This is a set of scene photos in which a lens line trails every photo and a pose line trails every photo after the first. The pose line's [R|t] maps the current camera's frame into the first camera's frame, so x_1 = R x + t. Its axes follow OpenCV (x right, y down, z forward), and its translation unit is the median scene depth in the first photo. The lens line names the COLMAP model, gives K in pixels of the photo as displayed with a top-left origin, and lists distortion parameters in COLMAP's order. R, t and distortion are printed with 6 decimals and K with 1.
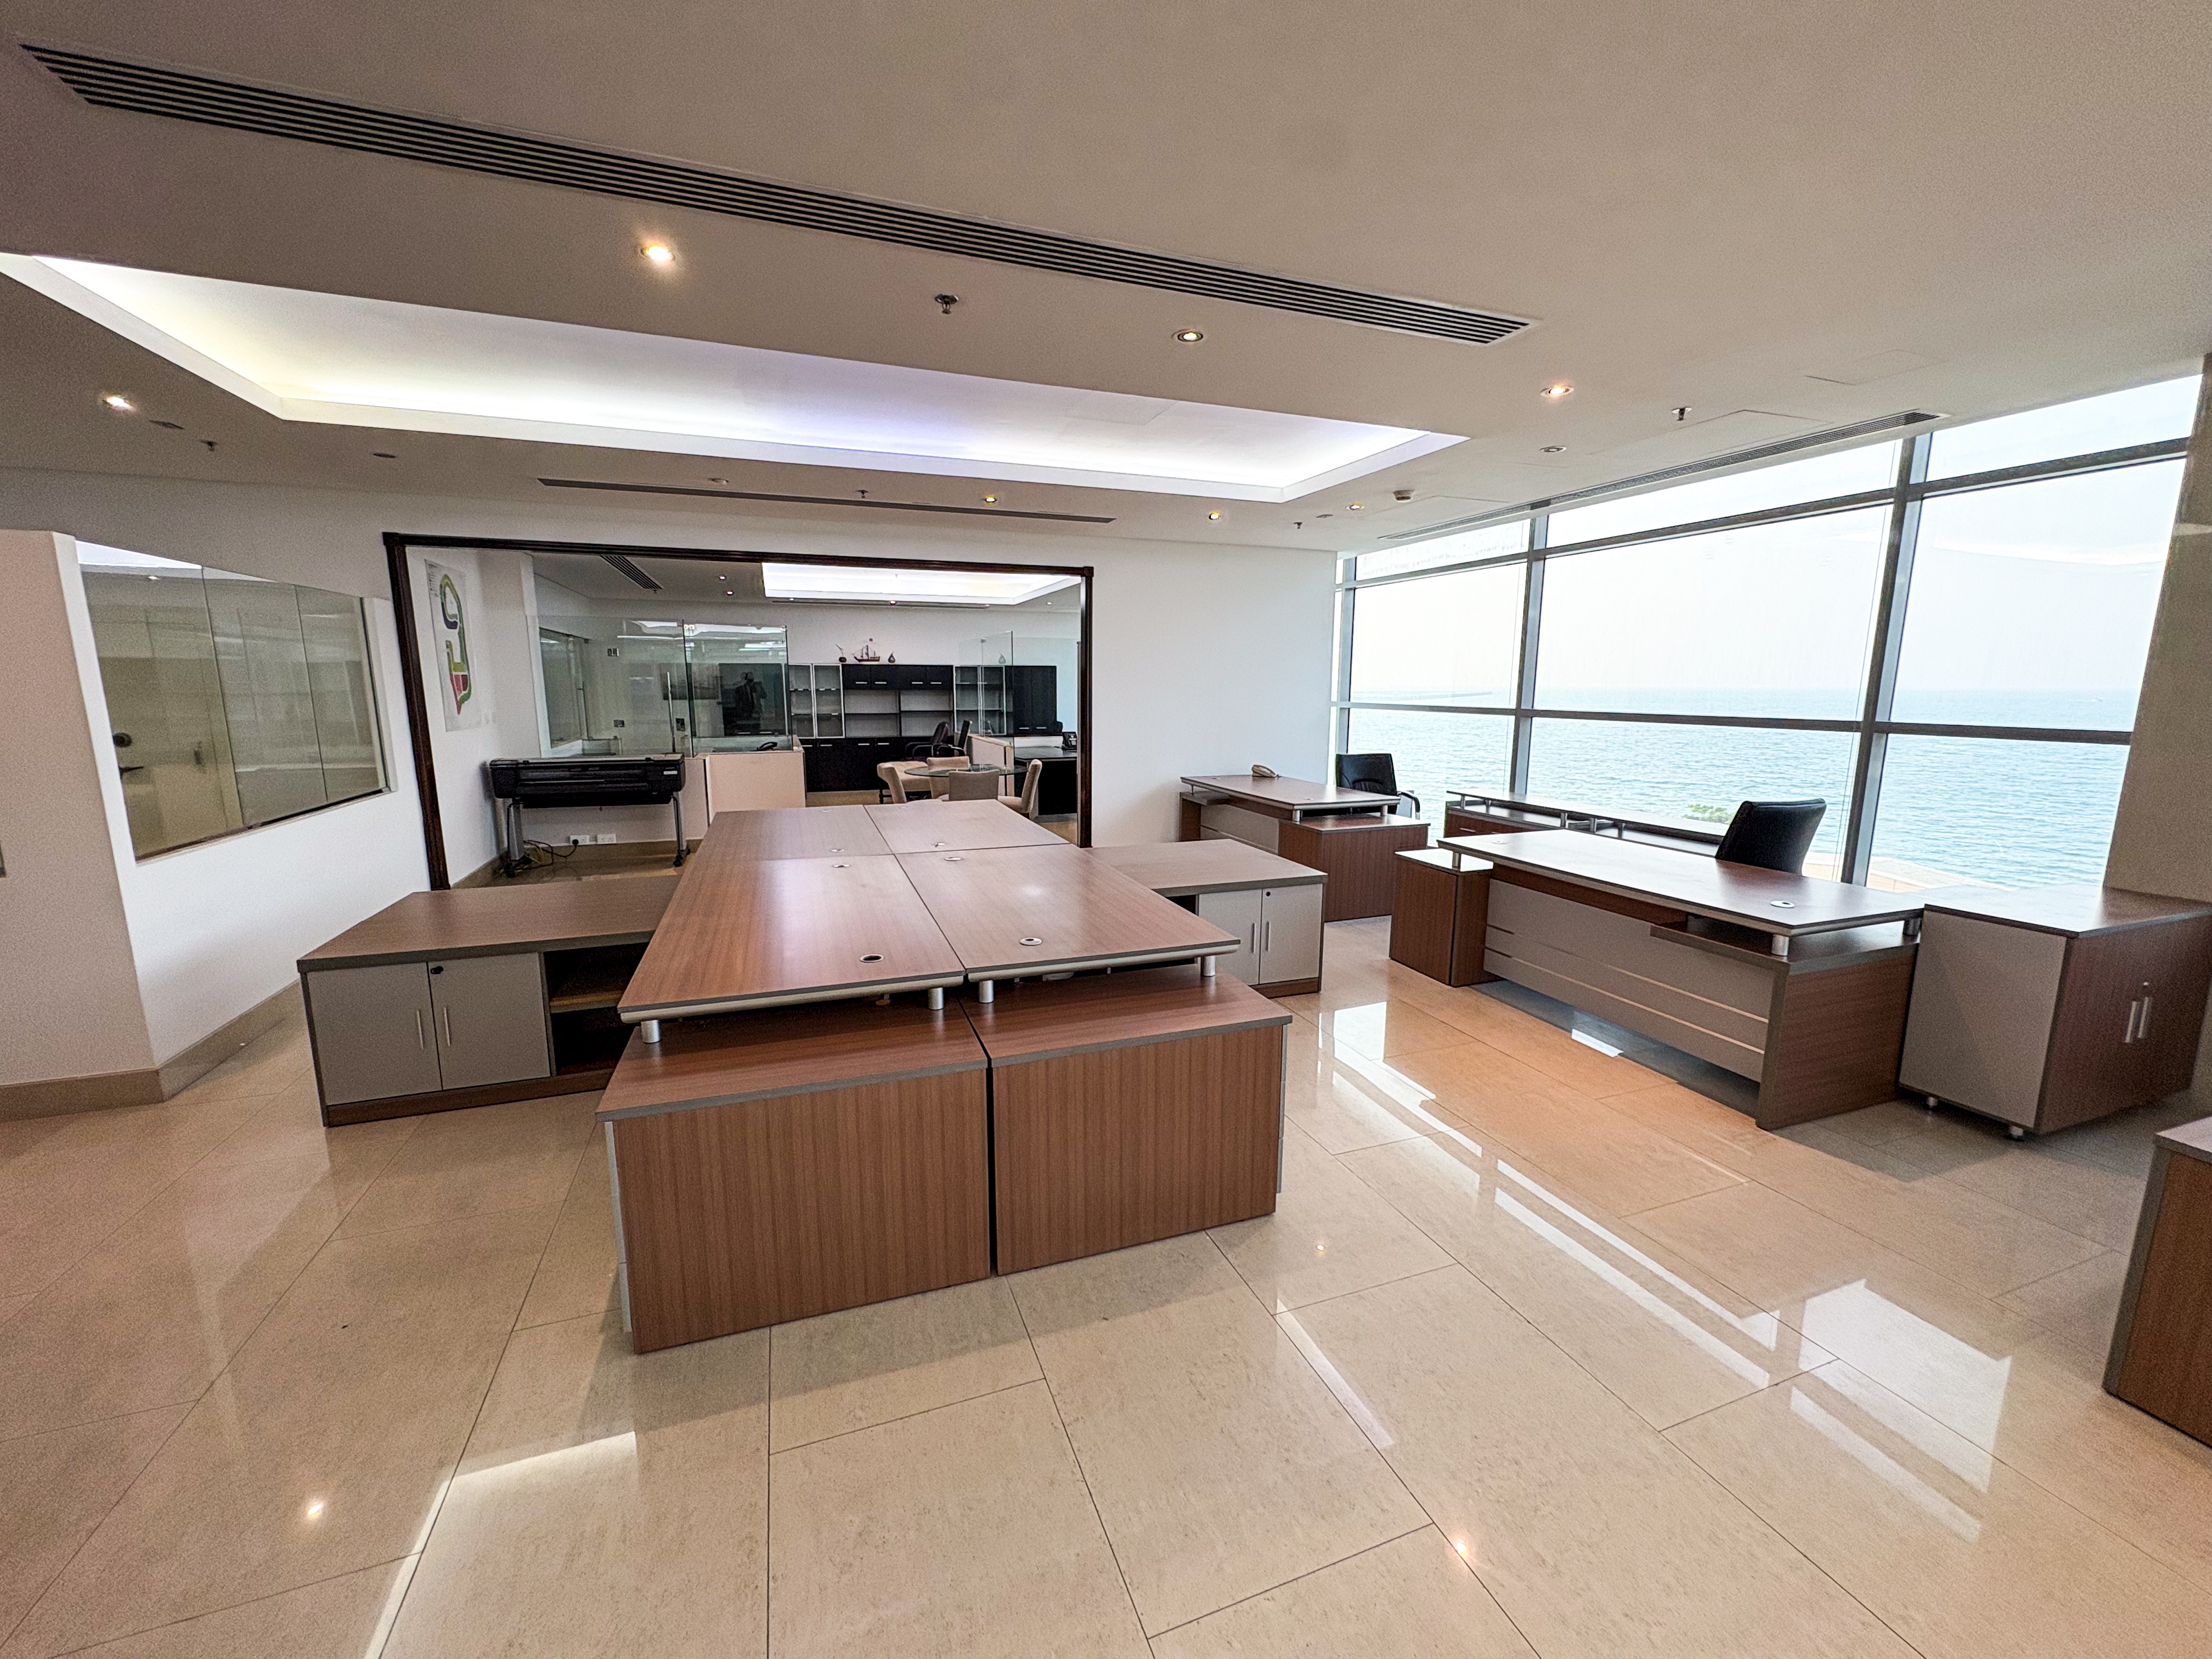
lens RADIAL K [[879.1, 0, 1099.4], [0, 879.1, 826.2], [0, 0, 1]] dist [-0.001337, -0.000686]
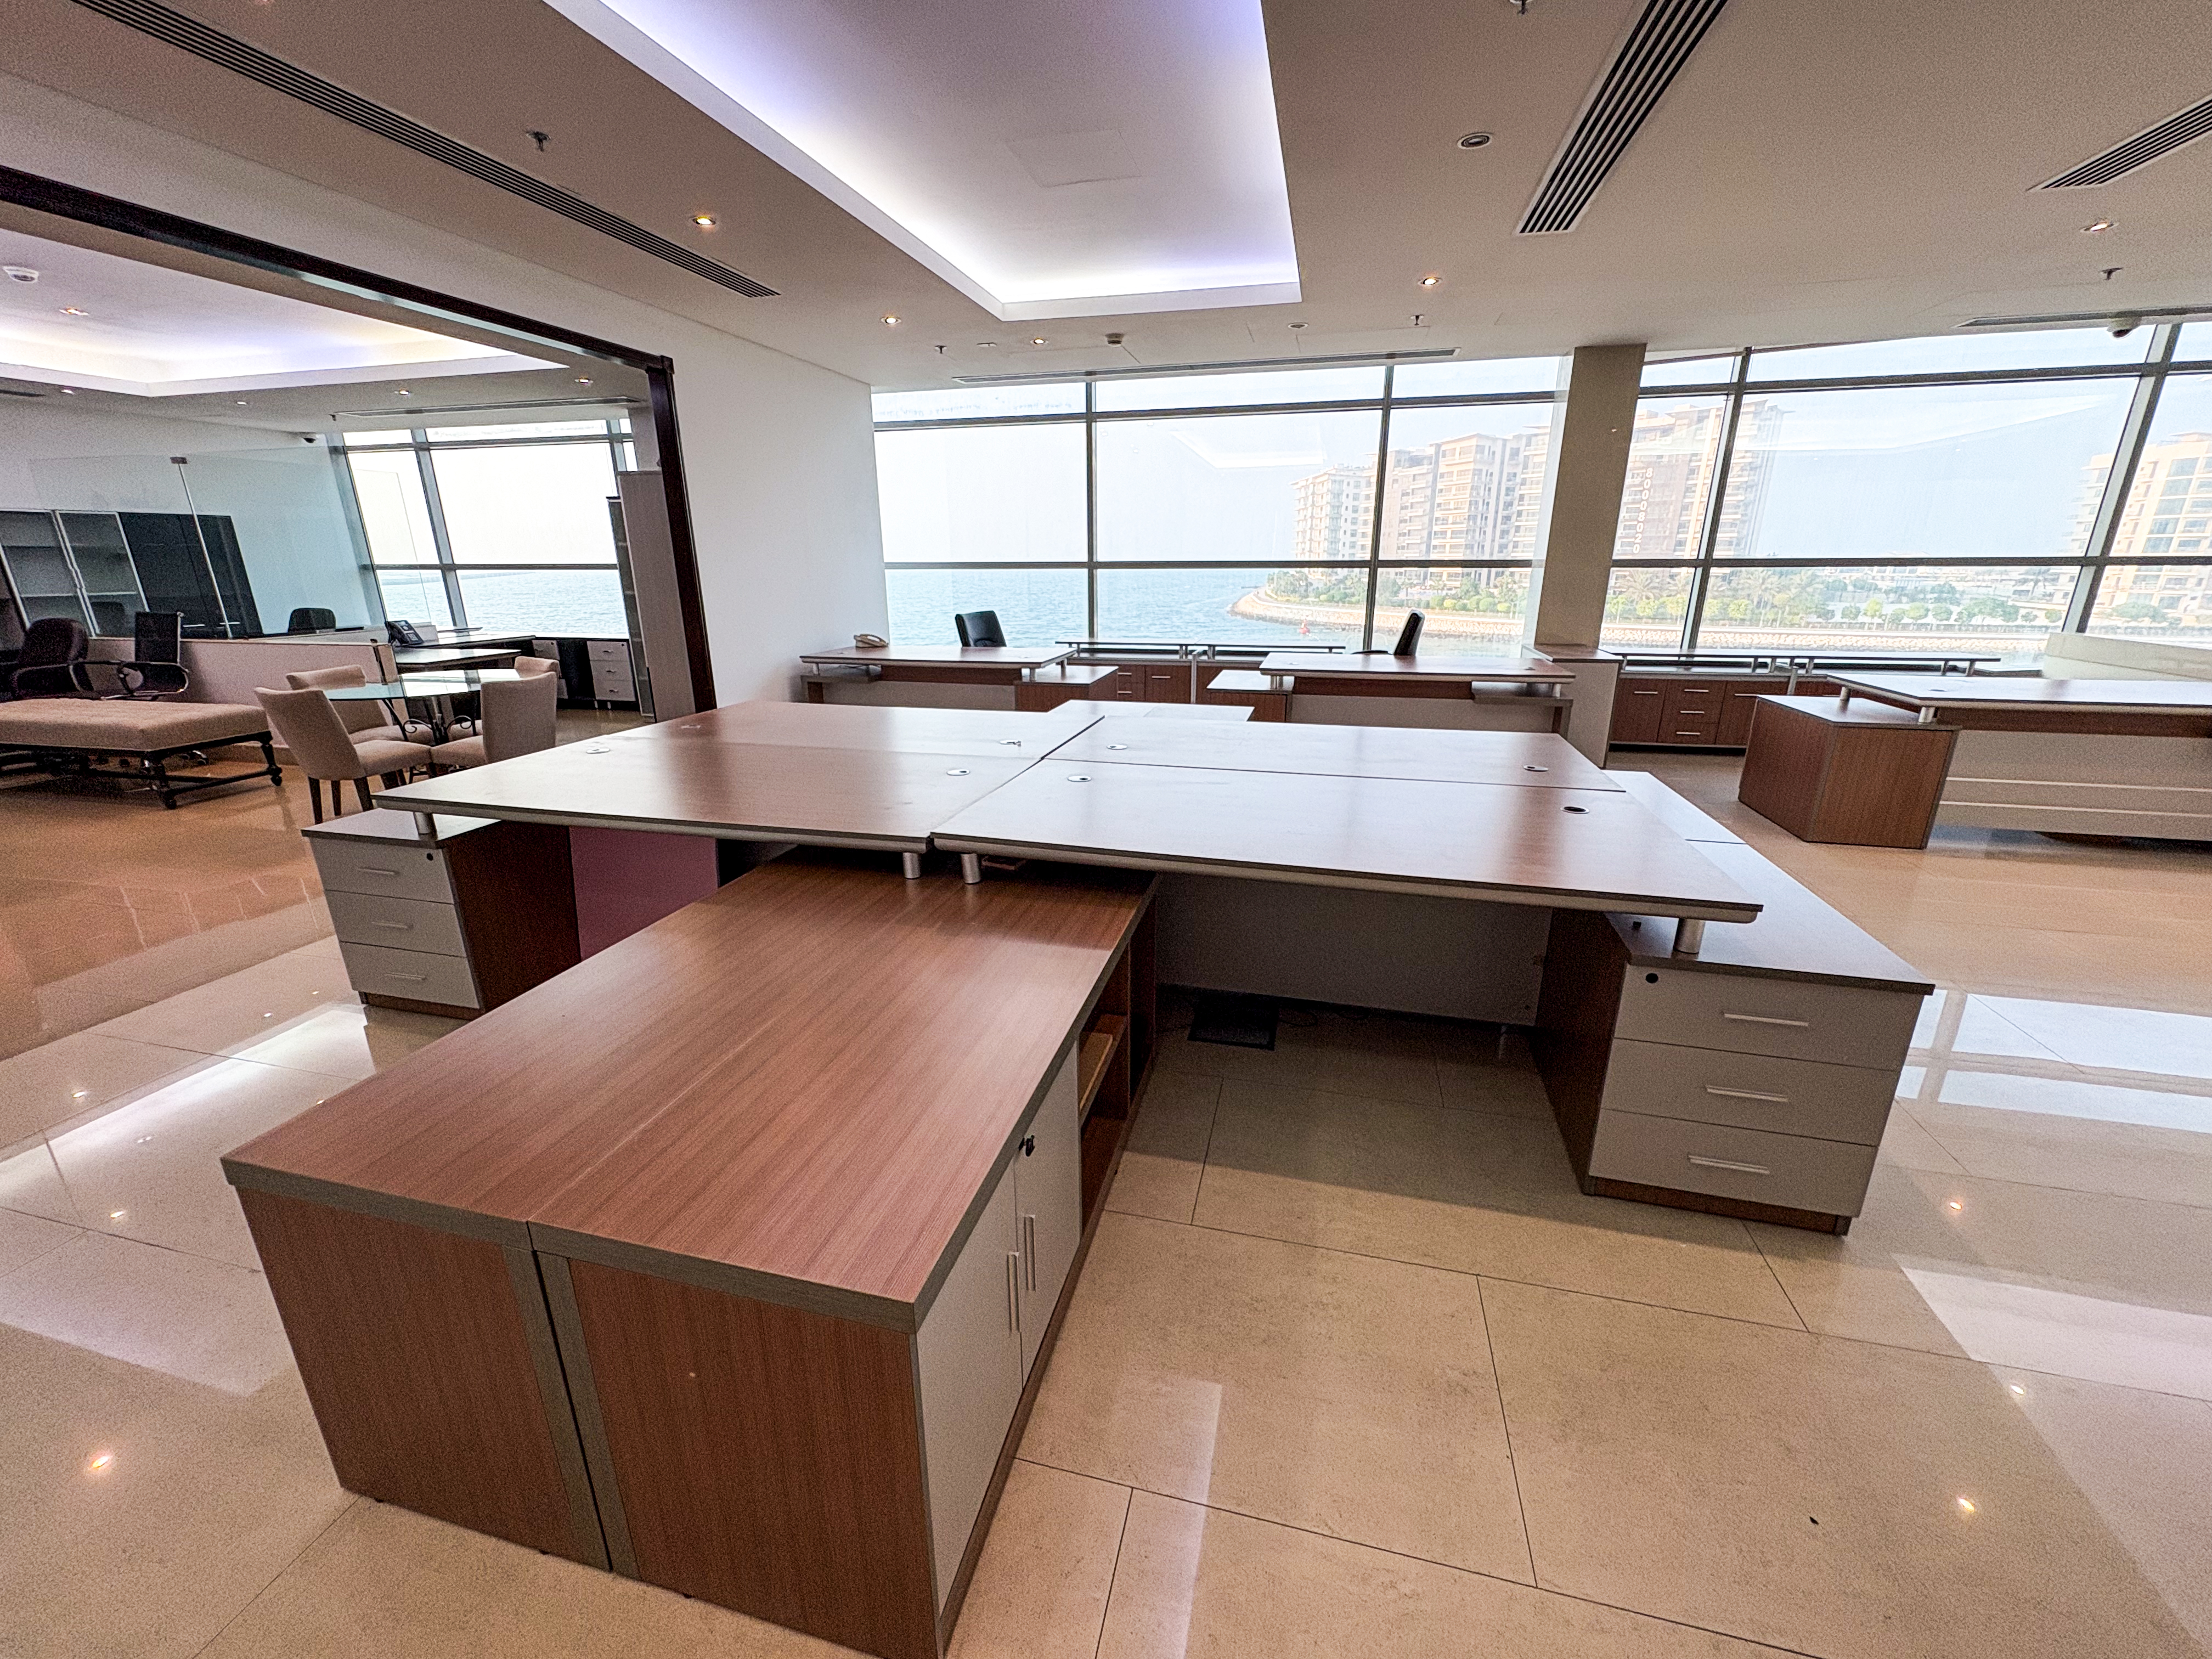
lens RADIAL K [[879.1, 0, 1110.4], [0, 879.1, 825.1], [0, 0, 1]] dist [-0.001337, -0.000686]
pose [[0.556724, -0.247564, 0.792951, -0.419906], [0.140521, 0.968869, 0.203828, -0.028906], [-0.818726, -0.002049, 0.574180, 0.294650]]
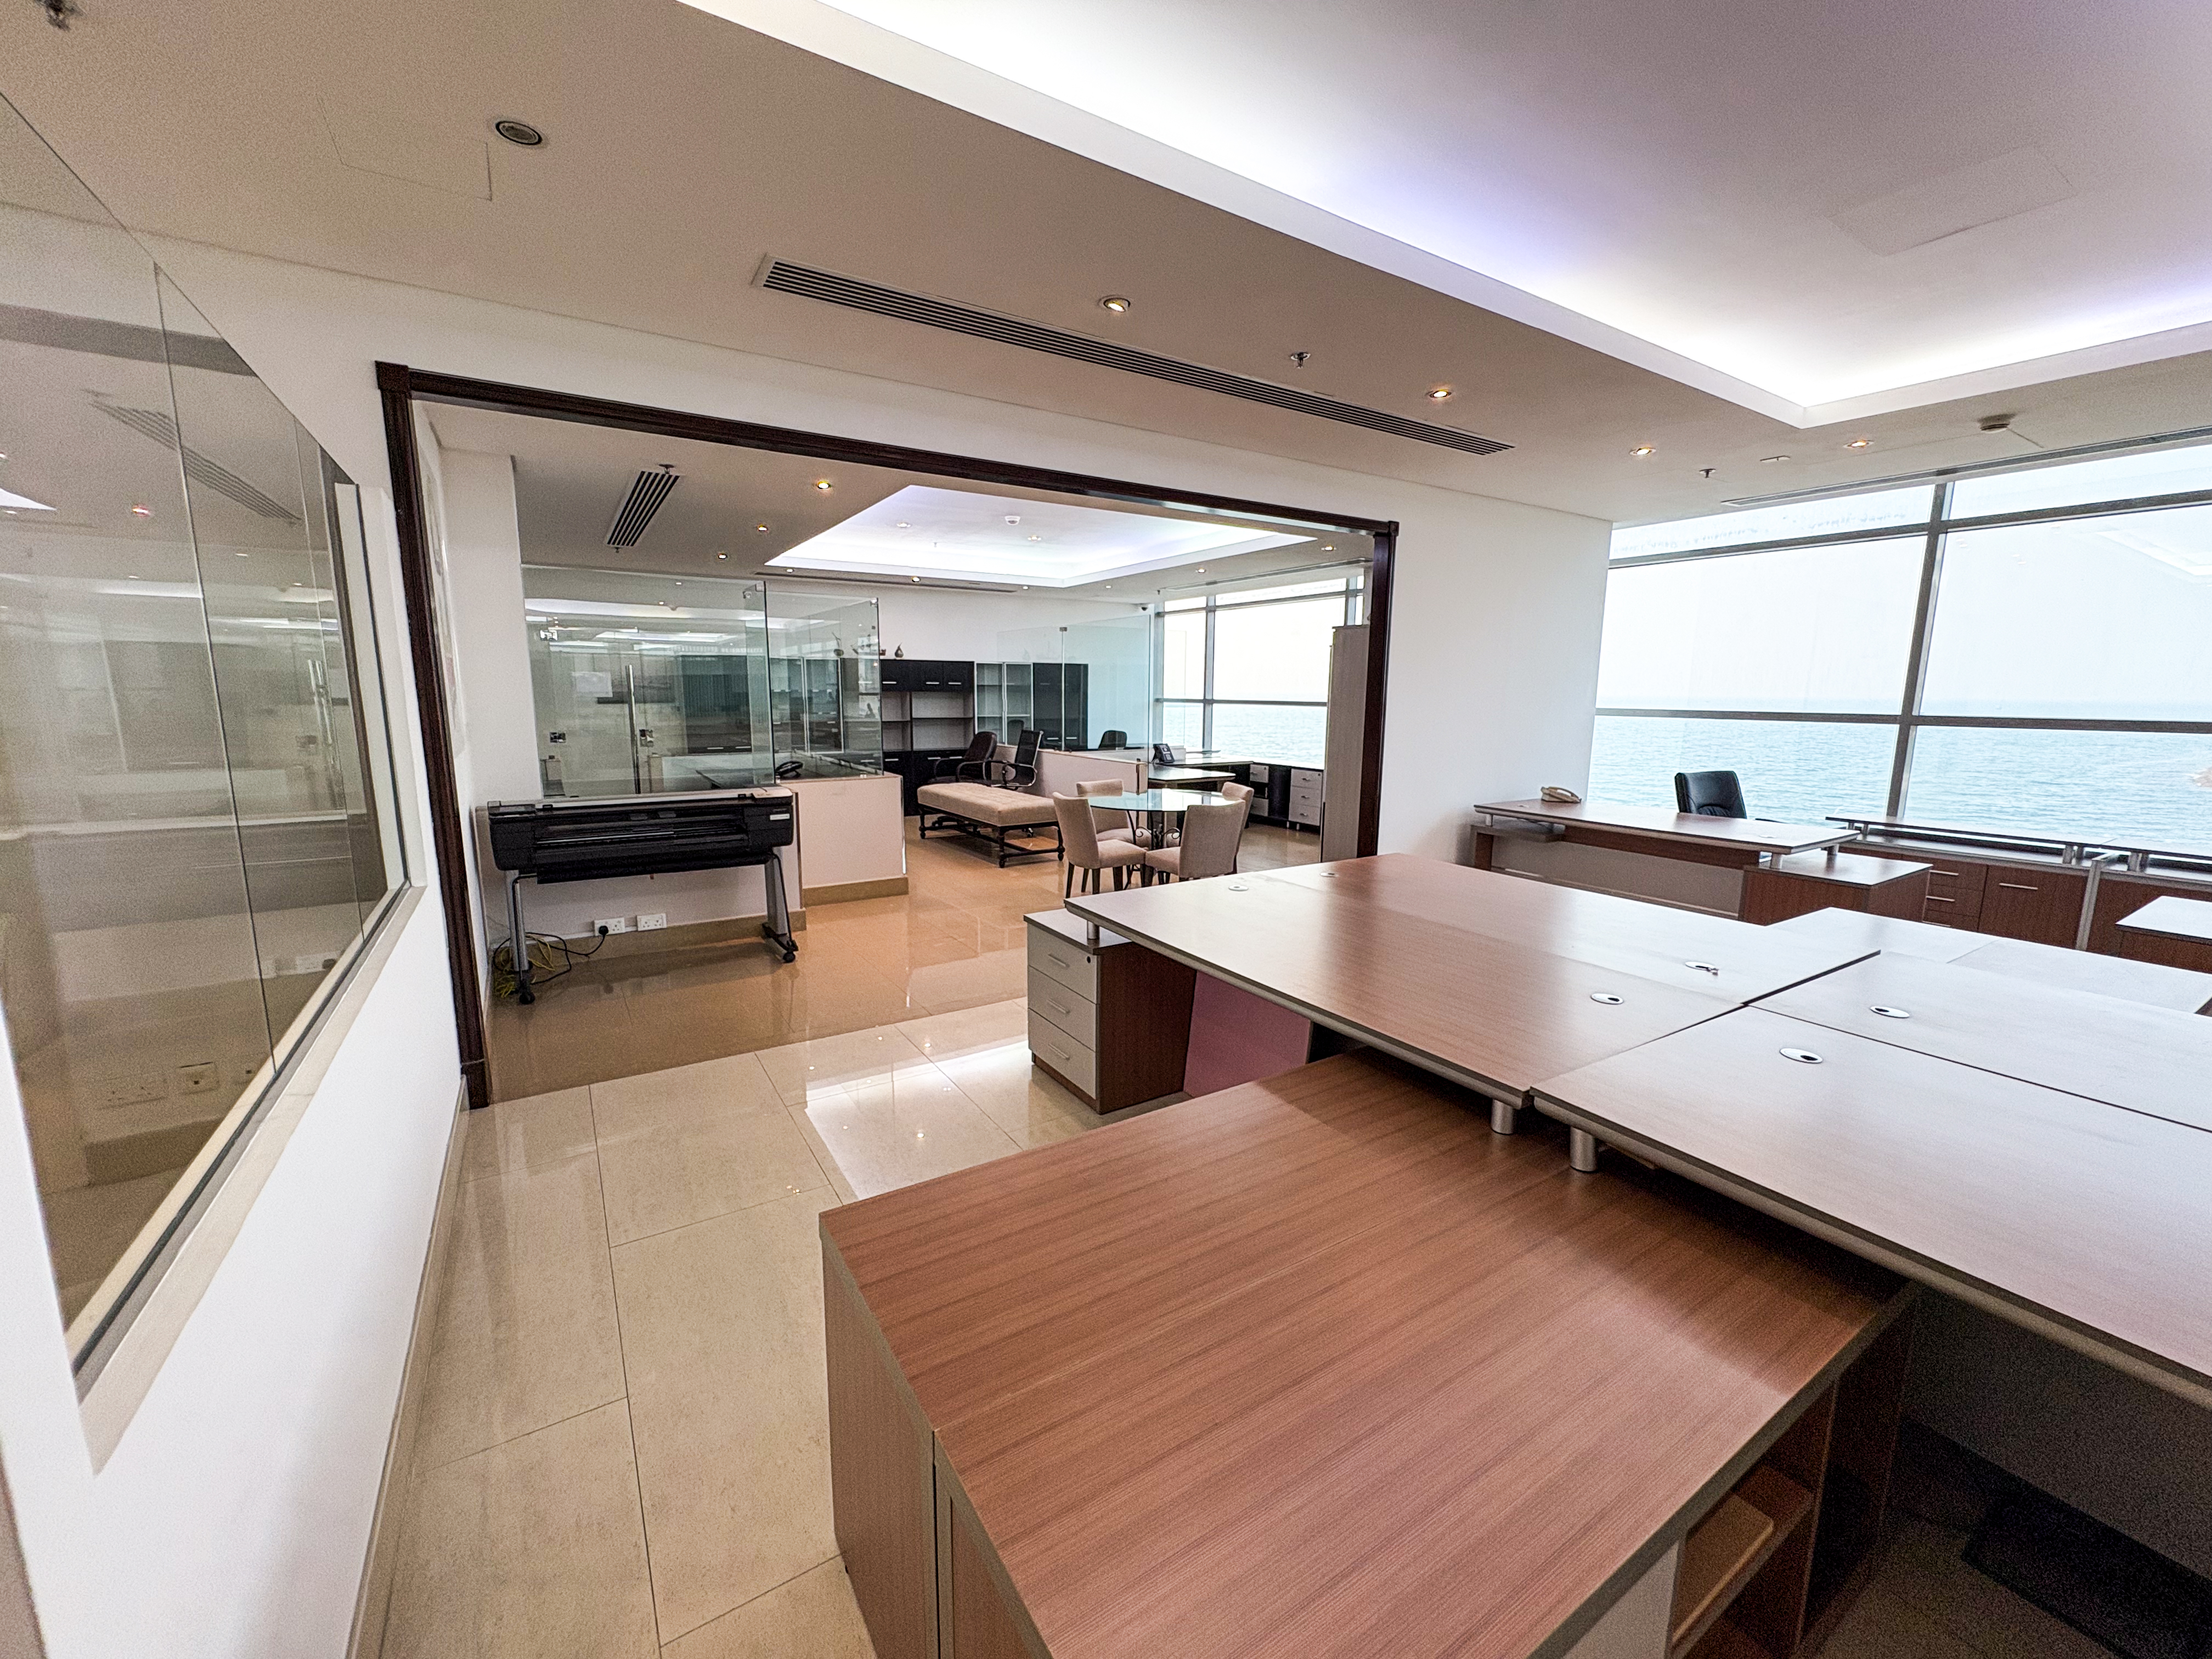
lens RADIAL K [[879.1, 0, 1101.7], [0, 879.1, 826.1], [0, 0, 1]] dist [-0.001337, -0.000686]
pose [[0.977544, -0.028048, 0.208857, -0.377511], [0.029267, 0.999568, -0.002749, -0.043749], [-0.208690, 0.008799, 0.977942, 0.312682]]
